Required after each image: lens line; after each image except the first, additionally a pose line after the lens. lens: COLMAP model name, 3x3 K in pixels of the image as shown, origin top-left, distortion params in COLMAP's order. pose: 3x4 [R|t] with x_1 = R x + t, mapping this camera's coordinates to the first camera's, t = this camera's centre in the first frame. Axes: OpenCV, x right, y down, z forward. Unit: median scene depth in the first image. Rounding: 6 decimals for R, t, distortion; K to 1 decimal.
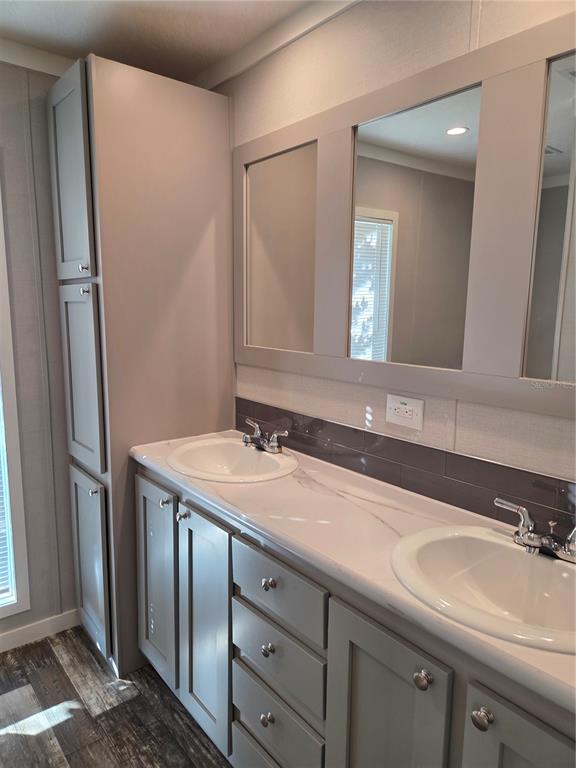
lens RADIAL K [[515.3, 0, 270.4], [0, 515.3, 387.9], [0, 0, 1]] dist [0.066917, -0.056093]
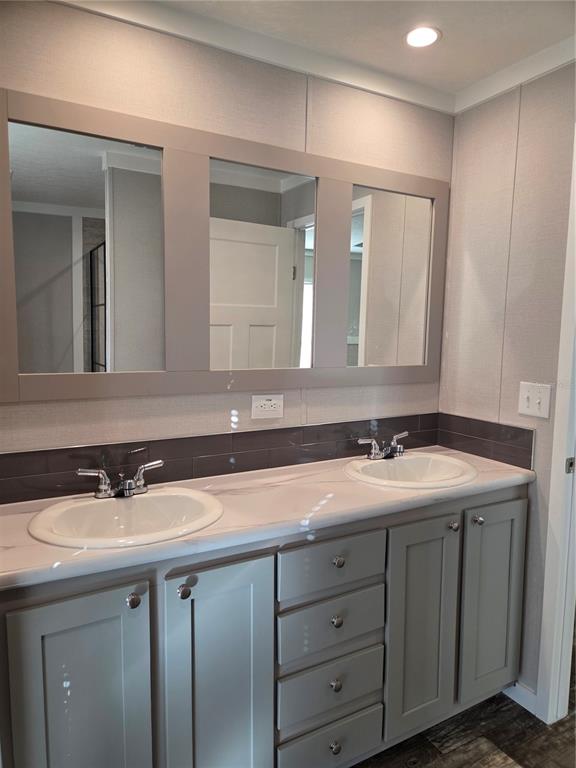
lens RADIAL K [[515.3, 0, 282.4], [0, 515.3, 379.1], [0, 0, 1]] dist [0.066917, -0.056093]
pose [[0.168709, -0.107534, 0.979782, -0.866664], [0.143630, 0.986103, 0.083496, -0.108014], [-0.975145, 0.126640, 0.181810, 0.667205]]
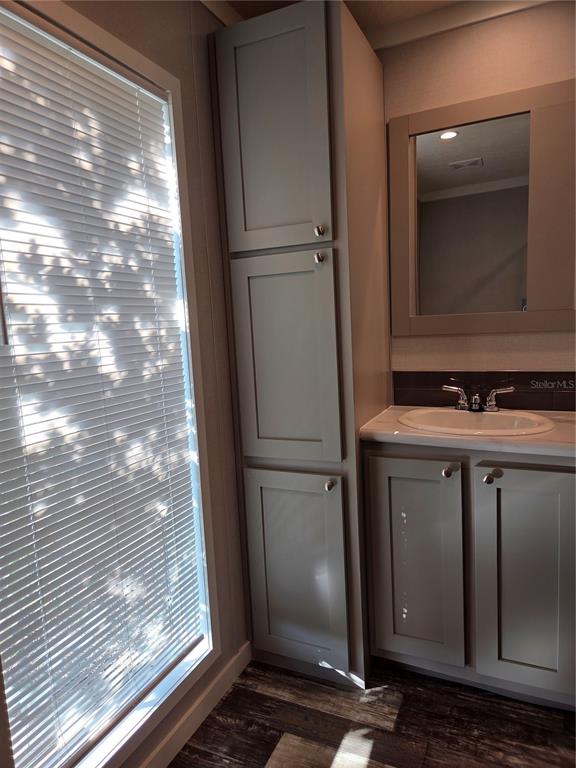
lens RADIAL K [[515.3, 0, 281.6], [0, 515.3, 385.0], [0, 0, 1]] dist [0.066917, -0.056093]
pose [[0.896399, -0.109804, 0.429432, -0.911857], [0.125916, 0.991998, -0.009189, 0.033746], [-0.424986, 0.062309, 0.903053, 0.266739]]
